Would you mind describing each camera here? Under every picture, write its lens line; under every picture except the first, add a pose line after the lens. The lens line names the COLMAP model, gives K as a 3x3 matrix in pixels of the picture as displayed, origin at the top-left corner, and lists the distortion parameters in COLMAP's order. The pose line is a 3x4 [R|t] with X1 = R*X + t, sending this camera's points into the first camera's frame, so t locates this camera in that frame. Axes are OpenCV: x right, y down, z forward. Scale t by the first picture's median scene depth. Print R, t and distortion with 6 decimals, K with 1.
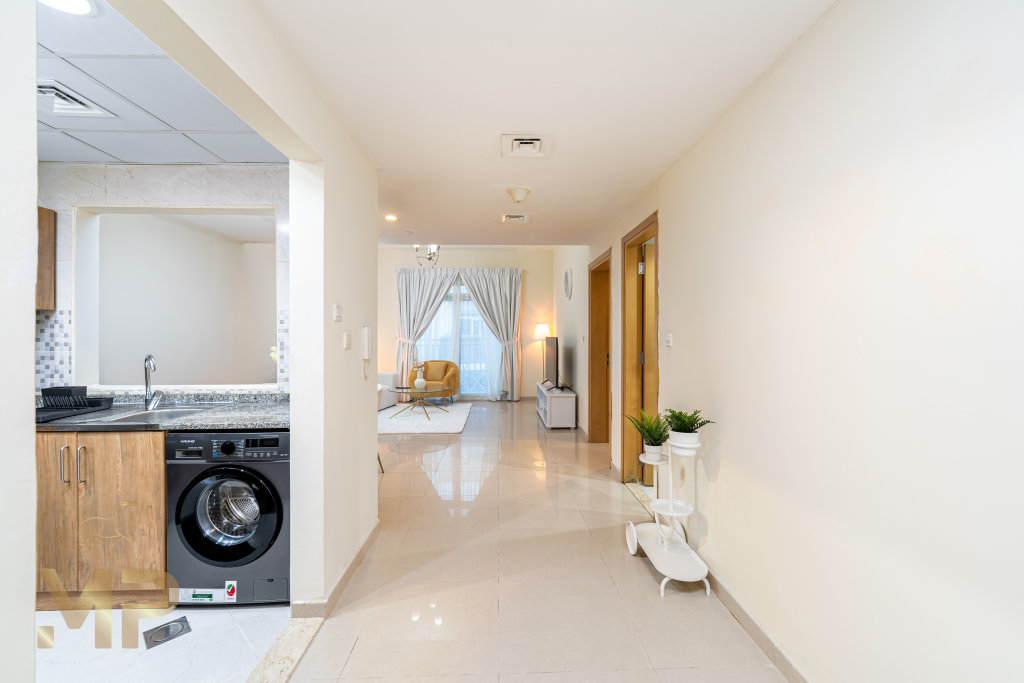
lens RADIAL K [[416.2, 0, 511.4], [0, 416.2, 336.0], [0, 0, 1]] dist [0.000392, 0.000078]
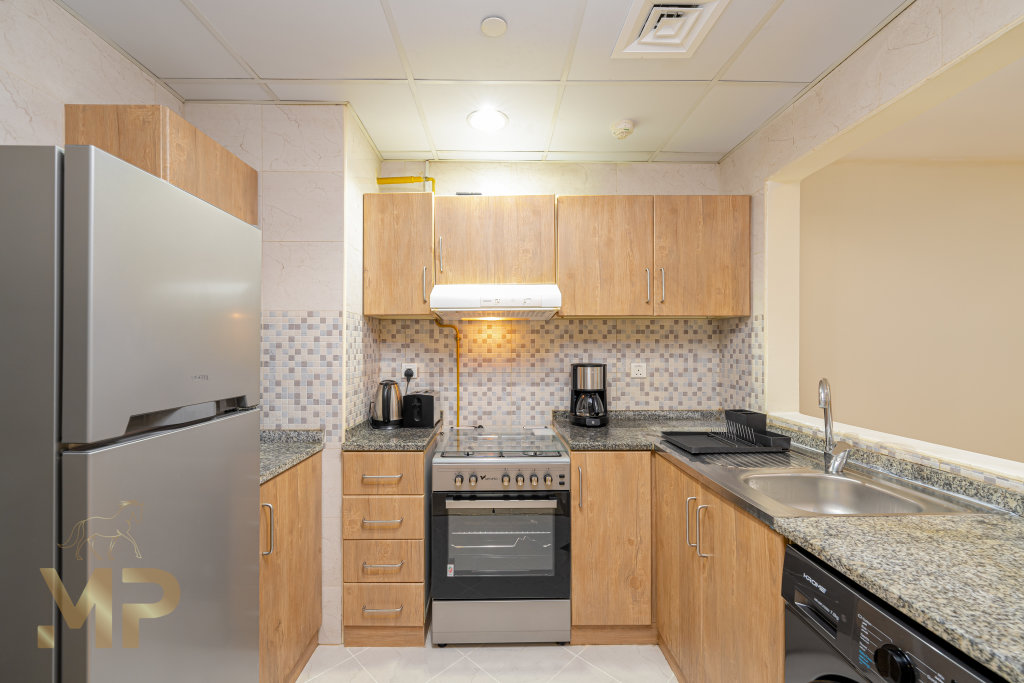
lens RADIAL K [[422.2, 0, 501.3], [0, 422.2, 346.9], [0, 0, 1]] dist [-0.000642, -0.000148]
pose [[-0.027672, -0.002018, -0.999615, -0.247315], [-0.001410, 0.999997, -0.001980, 0.002594], [0.999616, 0.001355, -0.027674, 0.527104]]
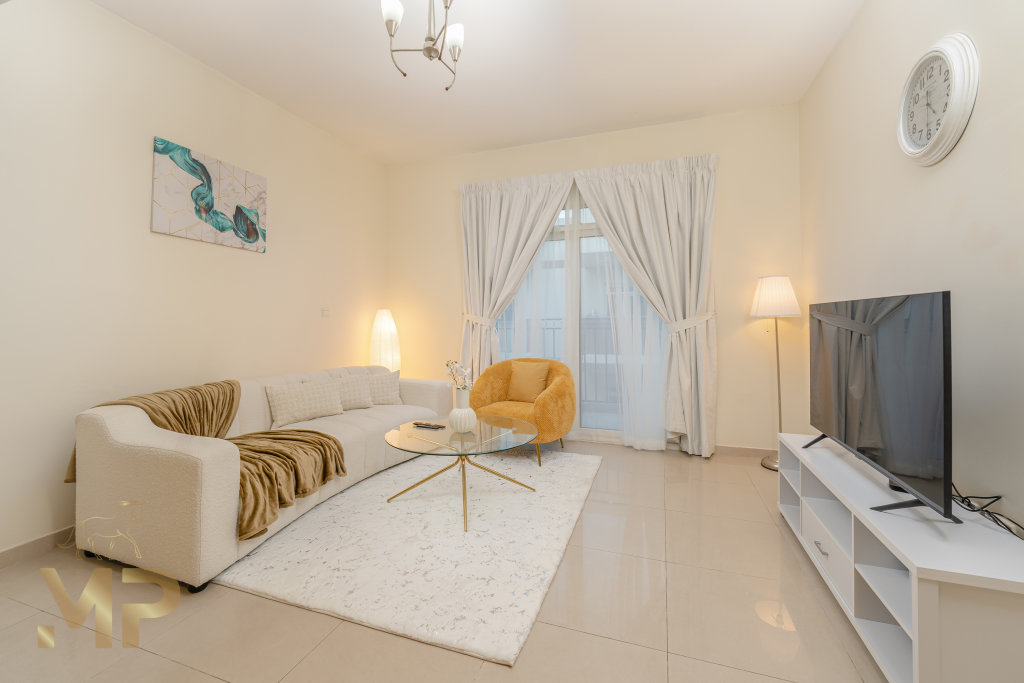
lens RADIAL K [[427.1, 0, 514.0], [0, 427.1, 318.7], [0, 0, 1]] dist [-0.001966, -0.000228]
pose [[0.932566, -0.000007, -0.361000, -0.044237], [-0.000998, 0.999996, -0.002597, 0.038770], [0.360999, 0.002782, 0.932562, 1.671354]]
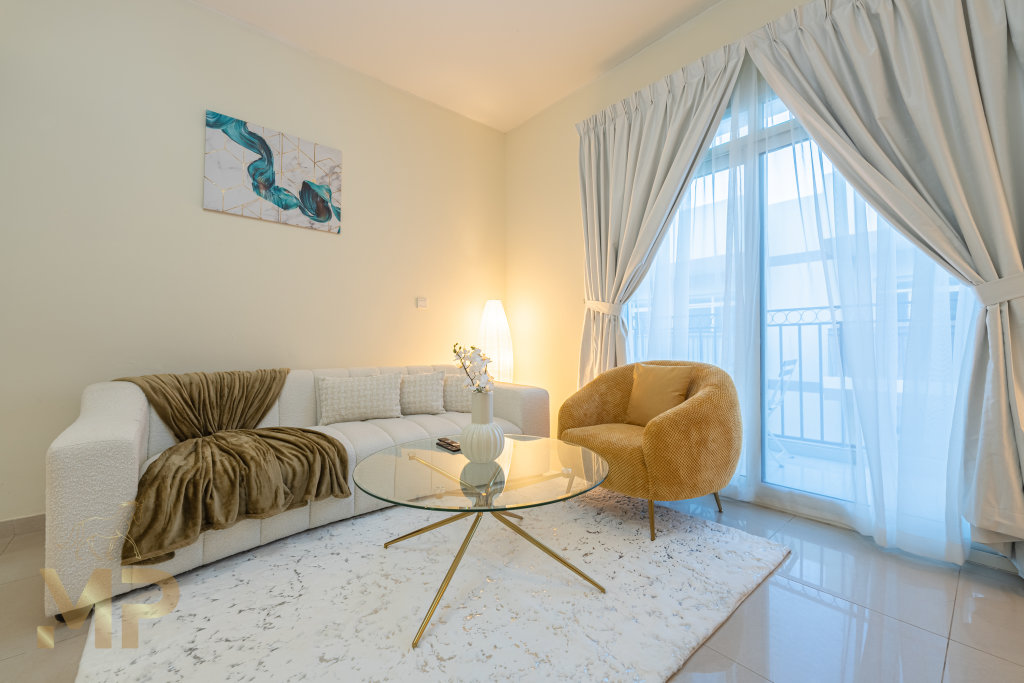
lens RADIAL K [[416.0, 0, 510.7], [0, 416.0, 343.2], [0, 0, 1]] dist [-0.001051, 0.000076]
pose [[0.623166, 0.003869, -0.782080, -0.022244], [0.000209, 0.999987, 0.005114, 0.139893], [0.782089, -0.003350, 0.623157, 2.297553]]
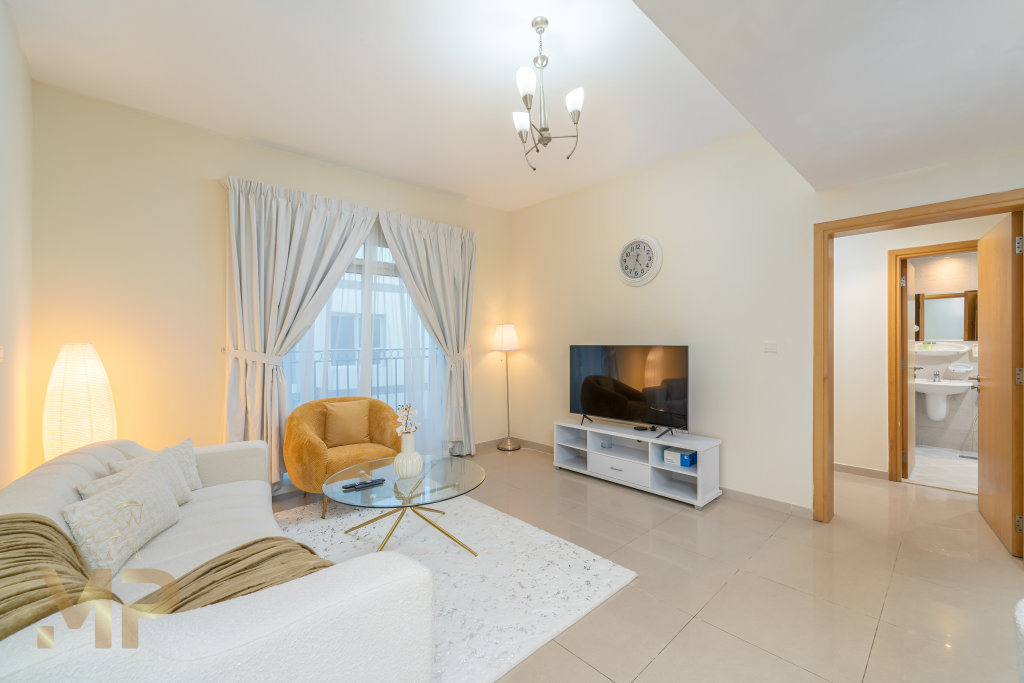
lens RADIAL K [[416.0, 0, 510.7], [0, 416.0, 343.2], [0, 0, 1]] dist [-0.001051, 0.000076]
pose [[0.758158, -0.000284, 0.652070, -1.088517], [0.001000, 0.999999, -0.000727, -0.006290], [-0.652070, 0.001204, 0.758158, 1.698834]]
